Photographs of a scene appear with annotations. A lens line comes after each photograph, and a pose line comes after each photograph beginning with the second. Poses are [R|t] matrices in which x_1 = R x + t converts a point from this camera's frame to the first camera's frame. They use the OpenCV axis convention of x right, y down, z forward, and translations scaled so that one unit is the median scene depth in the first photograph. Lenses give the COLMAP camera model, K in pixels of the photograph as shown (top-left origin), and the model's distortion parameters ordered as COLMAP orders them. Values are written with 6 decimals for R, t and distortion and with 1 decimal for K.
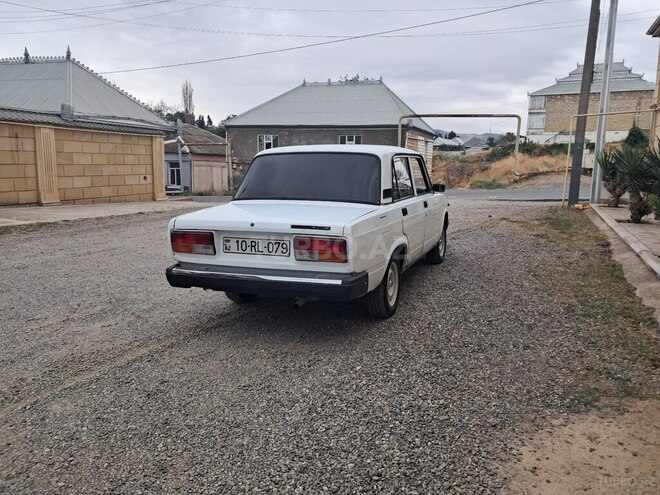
lens RADIAL K [[502.1, 0, 348.4], [0, 502.1, 230.3], [0, 0, 1]] dist [0.146763, -0.300030]
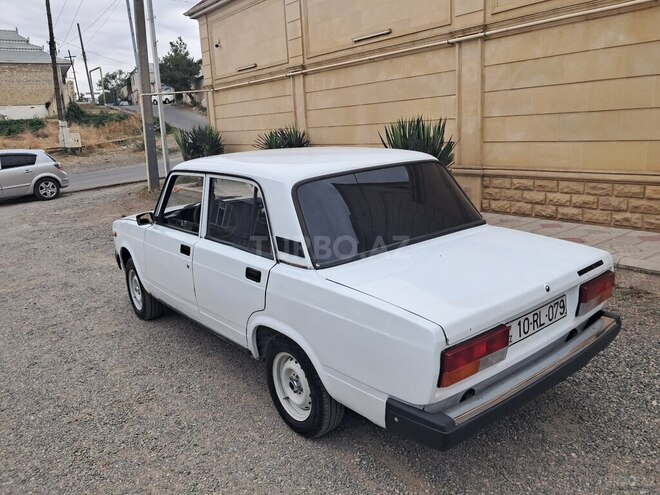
lens RADIAL K [[514.6, 0, 336.6], [0, 514.6, 238.2], [0, 0, 1]] dist [0.021315, -0.012876]
pose [[0.529285, -0.221267, 0.819084, -0.197207], [0.171643, 0.973358, 0.152028, -0.050612], [-0.830900, 0.060124, 0.553163, 0.196791]]
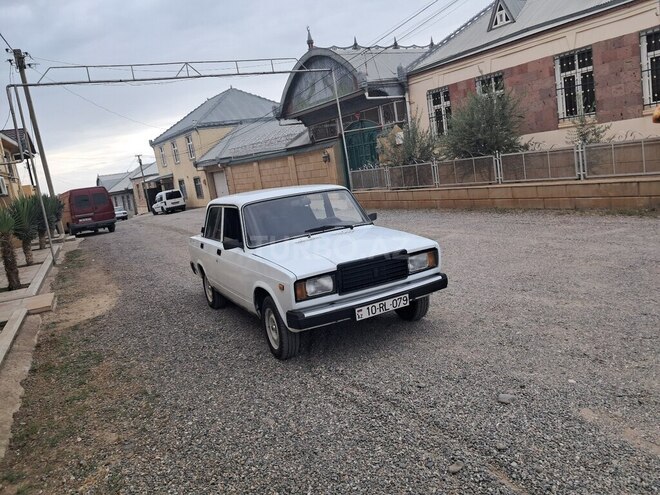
lens RADIAL K [[512.1, 0, 330.7], [0, 512.1, 236.7], [0, 0, 1]] dist [0.061918, -0.095774]
pose [[-0.695250, 0.188945, -0.693489, 0.255833], [0.035634, 0.972705, 0.229295, -0.112132], [0.717884, 0.134706, -0.683006, 0.656685]]
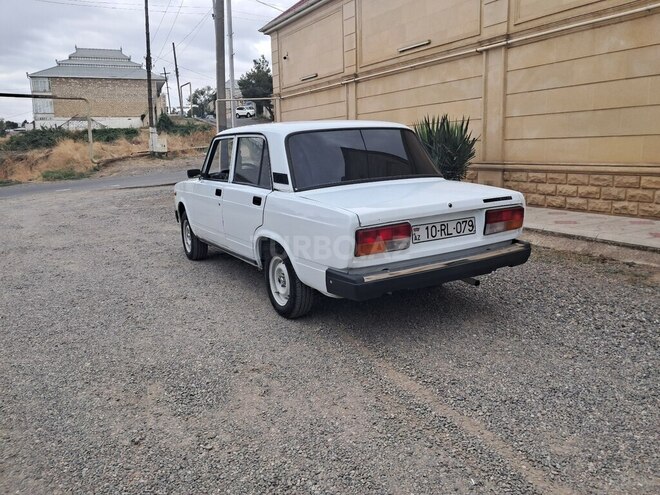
lens RADIAL K [[508.8, 0, 340.3], [0, 508.8, 234.6], [0, 0, 1]] dist [0.056720, -0.074687]
pose [[0.639784, -0.163020, 0.751067, -0.231930], [0.138136, 0.985722, 0.096283, -0.017075], [-0.756039, 0.042150, 0.653168, 0.127851]]
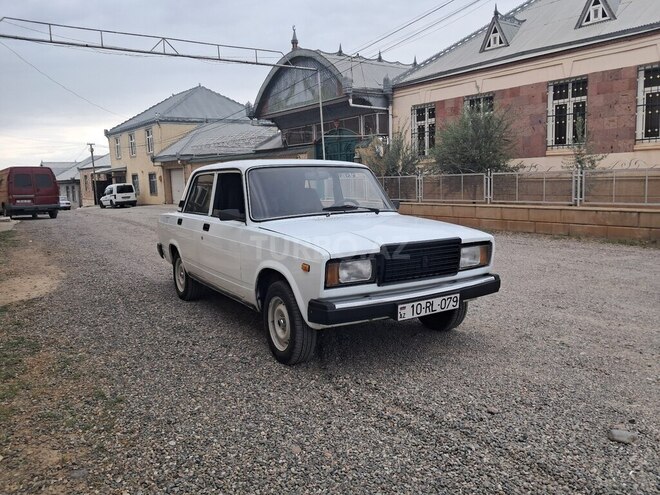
lens RADIAL K [[514.6, 0, 336.6], [0, 514.6, 238.2], [0, 0, 1]] dist [0.021315, -0.012876]
pose [[-0.631096, 0.097549, -0.769547, 0.239761], [-0.085147, 0.977355, 0.193719, -0.076626], [0.771018, 0.187780, -0.608498, 0.587490]]
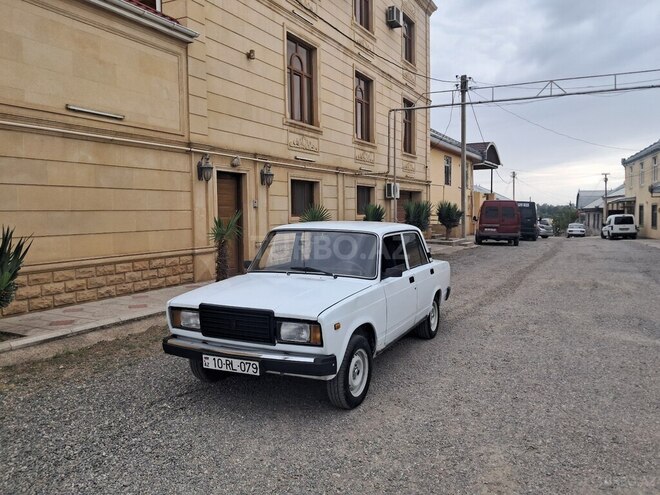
lens RADIAL K [[504.3, 0, 339.7], [0, 504.3, 236.3], [0, 0, 1]] dist [0.061649, -0.089539]
pose [[-0.993976, -0.012156, 0.108919, -0.035455], [0.008227, 0.982748, 0.184765, -0.117346], [-0.109286, 0.184548, -0.976728, 0.718287]]
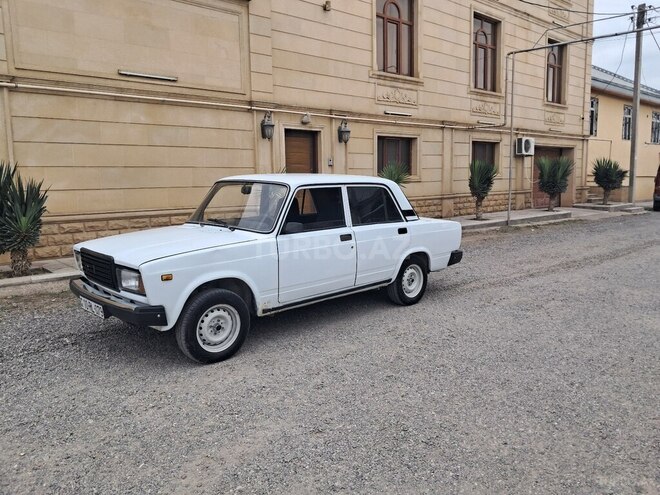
lens RADIAL K [[508.8, 0, 340.3], [0, 508.8, 234.6], [0, 0, 1]] dist [0.056720, -0.074687]
pose [[-0.892469, -0.056164, 0.447600, -0.186170], [0.058630, 0.969362, 0.238537, -0.100126], [-0.447283, 0.239129, -0.861832, 0.651367]]
